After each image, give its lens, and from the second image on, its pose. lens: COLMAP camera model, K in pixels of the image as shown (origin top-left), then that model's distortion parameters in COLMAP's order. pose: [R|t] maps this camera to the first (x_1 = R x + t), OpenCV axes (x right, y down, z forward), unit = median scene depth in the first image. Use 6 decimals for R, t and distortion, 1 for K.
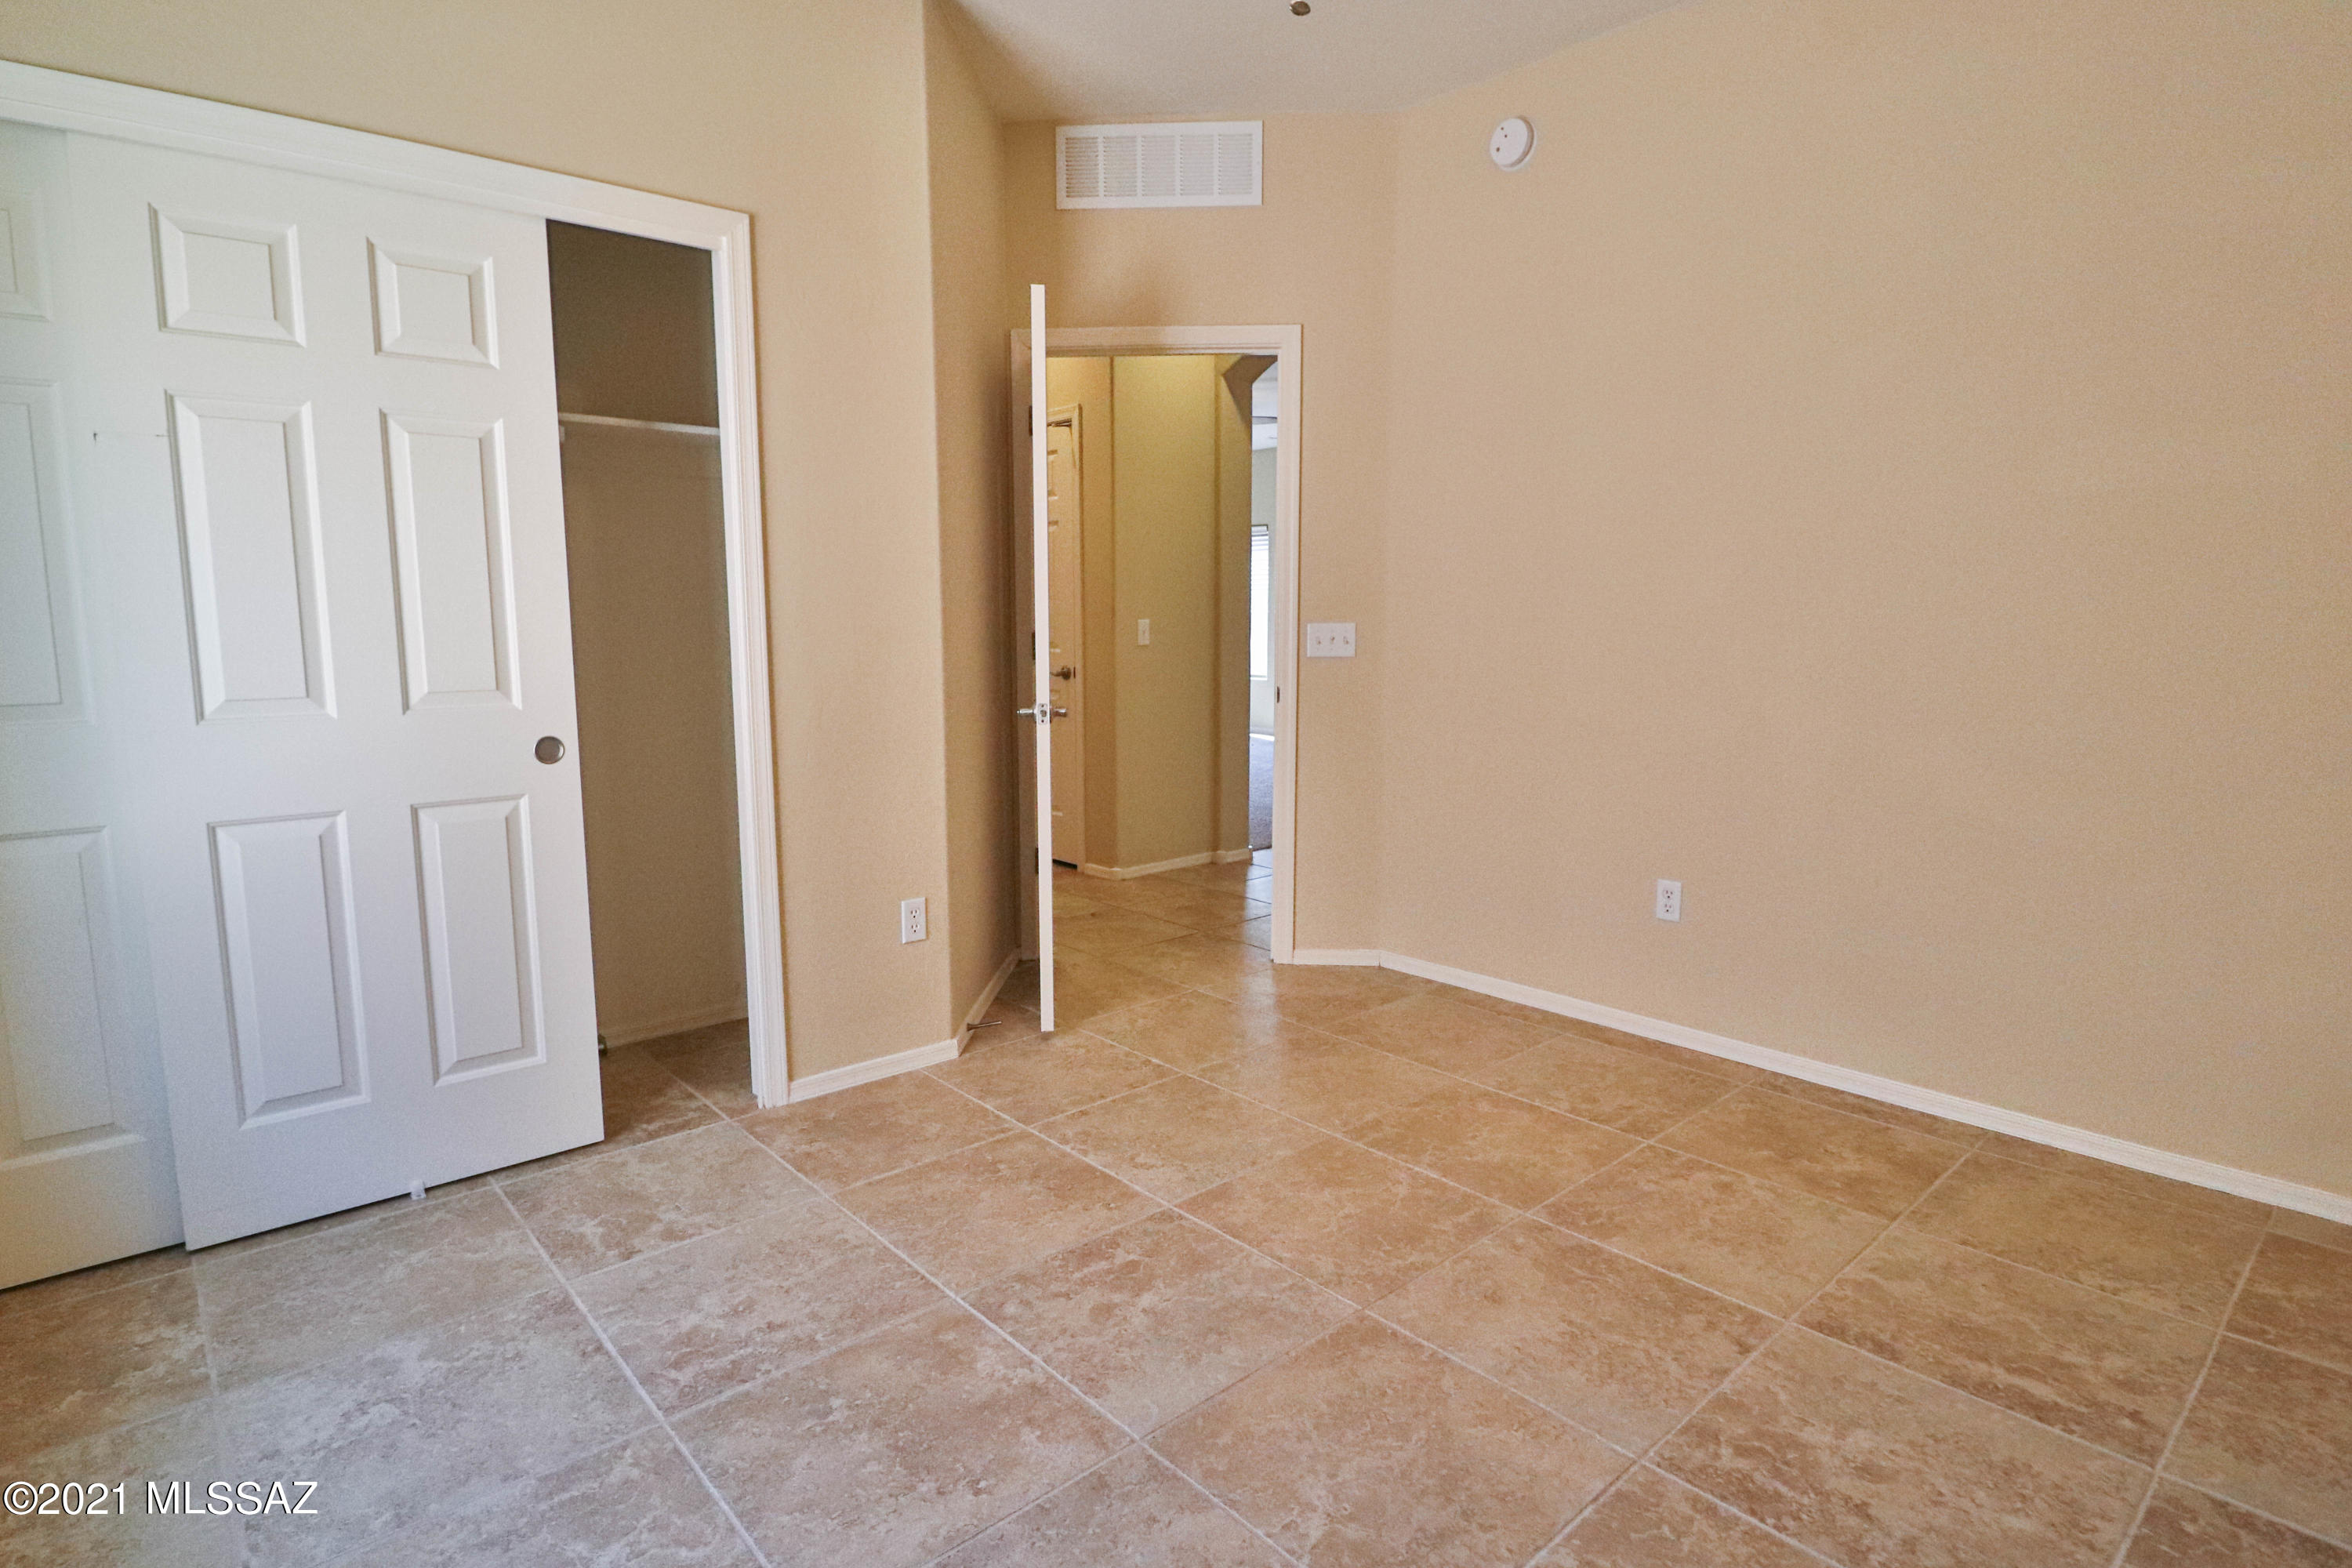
lens RADIAL K [[1212.1, 0, 1166.2], [0, 1212.1, 772.8], [0, 0, 1]] dist [0.002831, -0.017705]
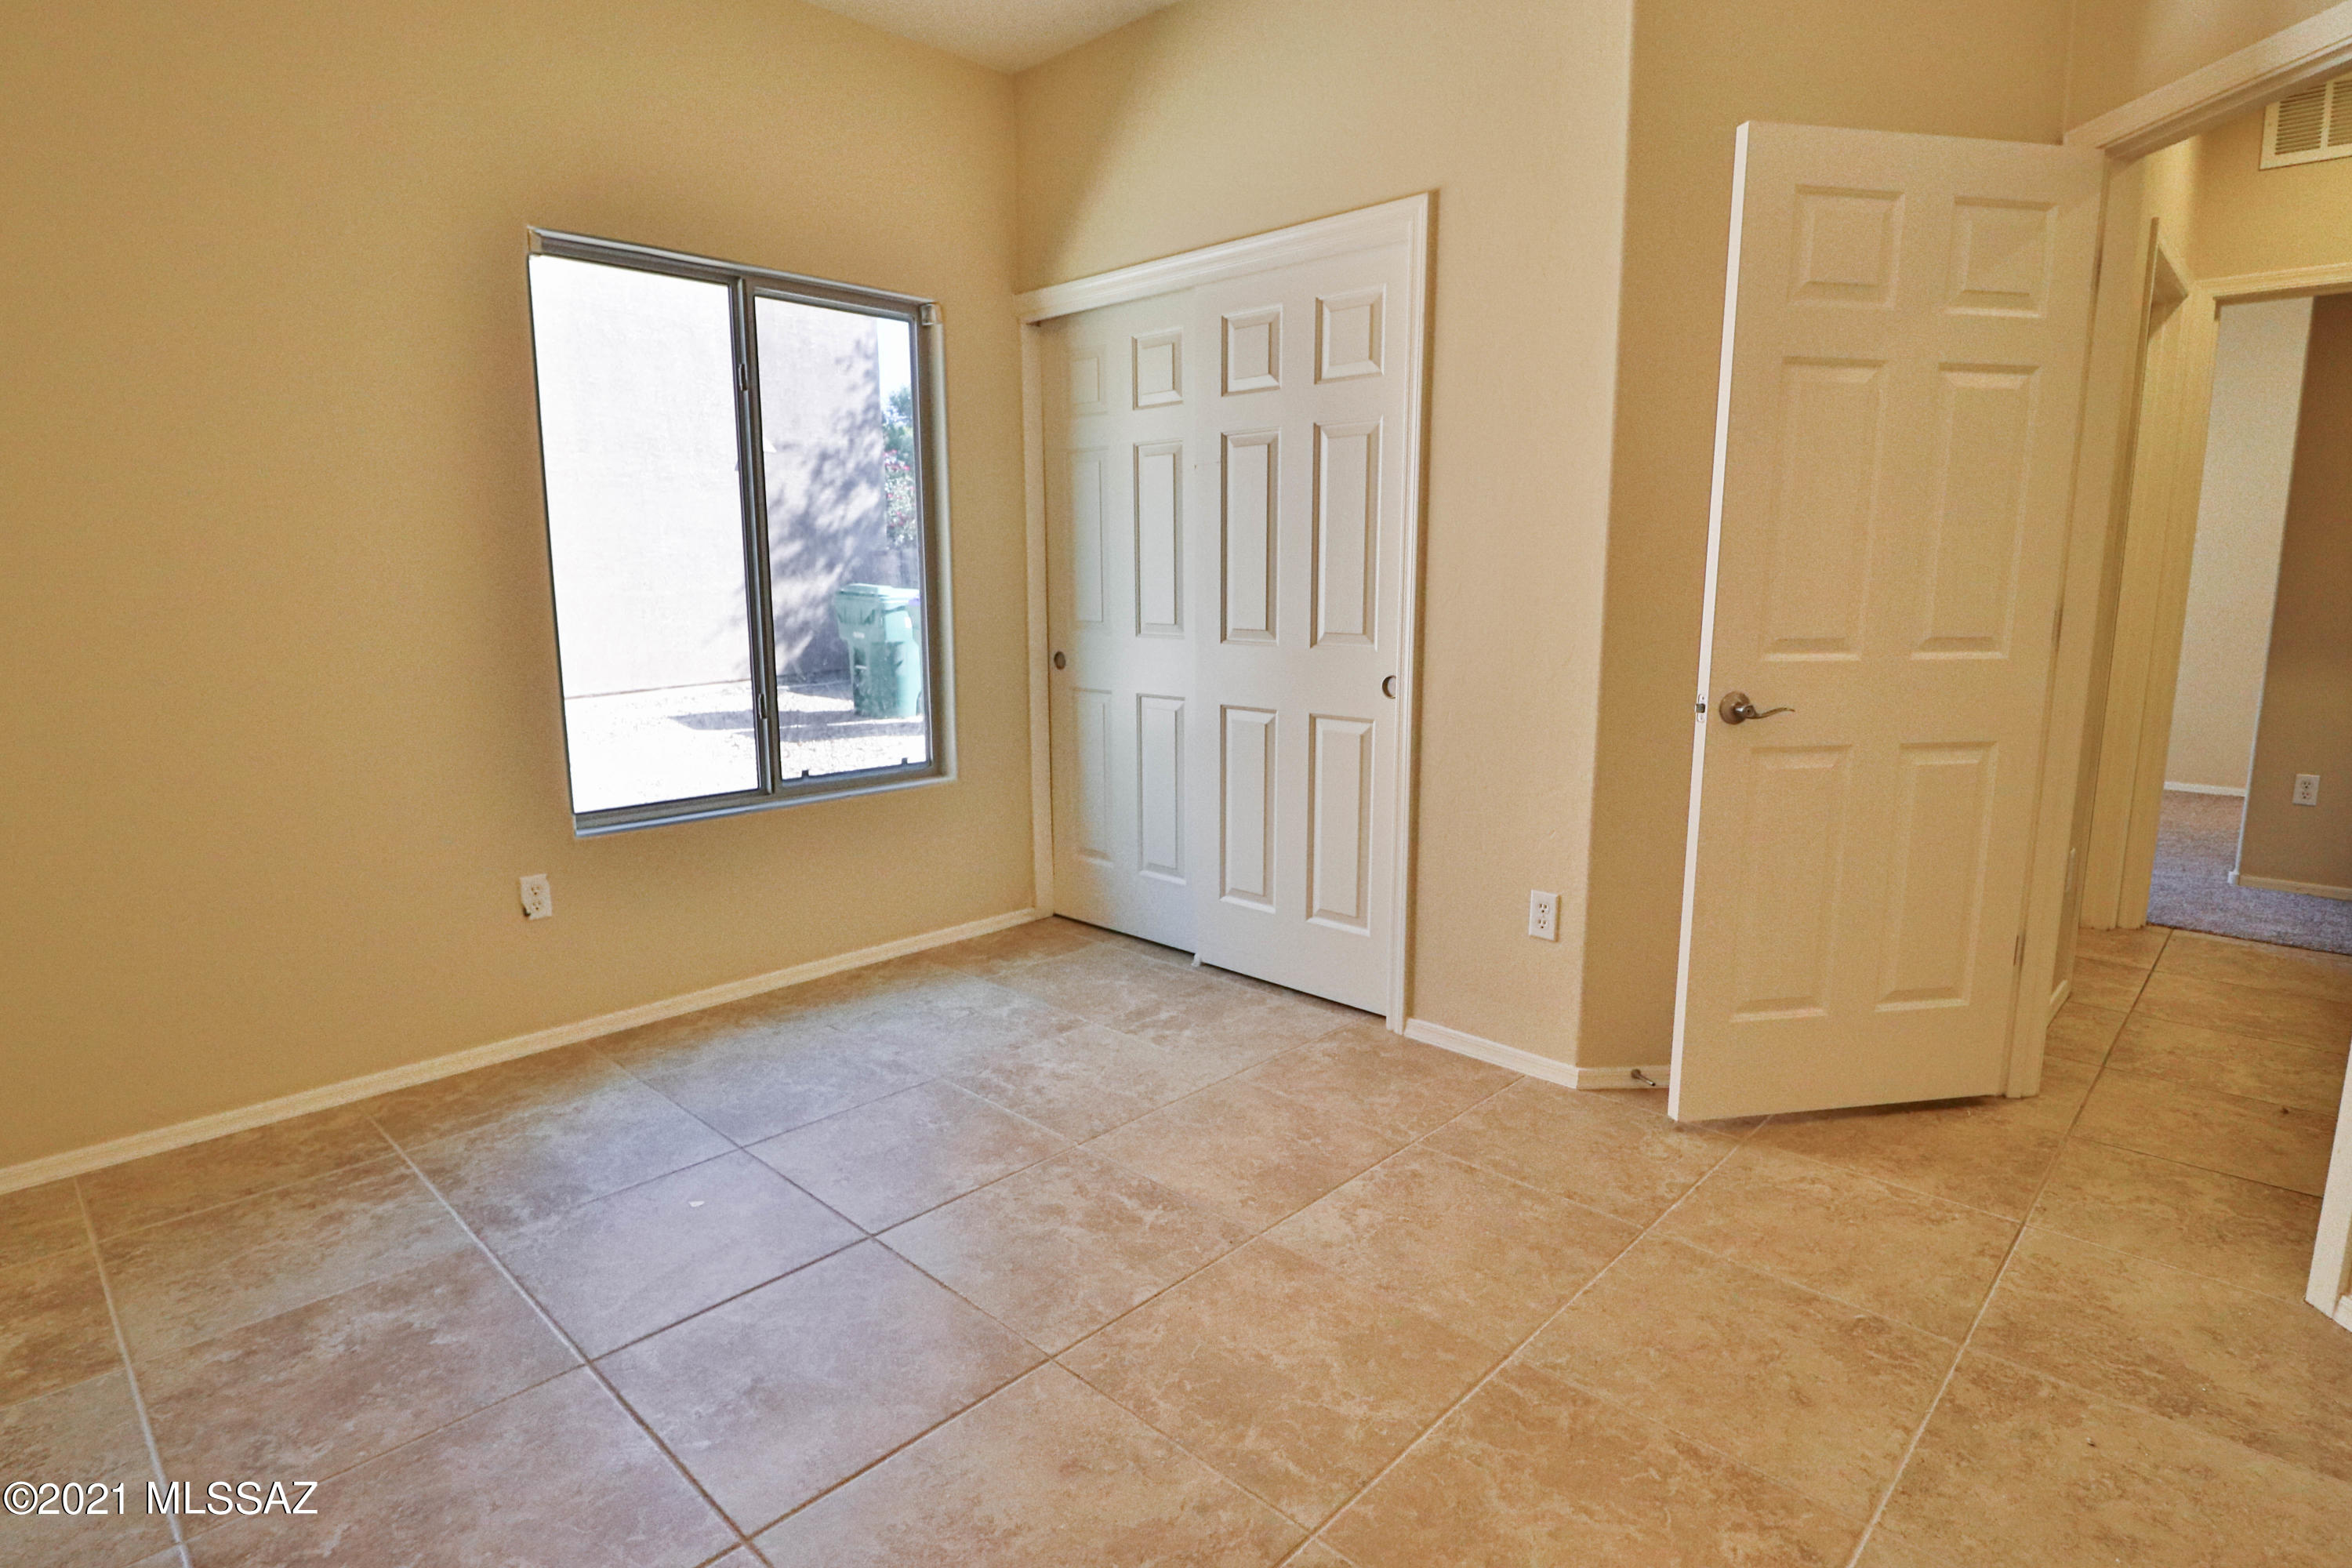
lens RADIAL K [[1212.1, 0, 1166.2], [0, 1212.1, 772.8], [0, 0, 1]] dist [0.002831, -0.017705]
pose [[0.077445, 0.164229, -0.983377, 0.842500], [-0.127298, 0.979896, 0.153622, -0.112308], [0.988836, 0.113285, 0.096794, 0.816168]]
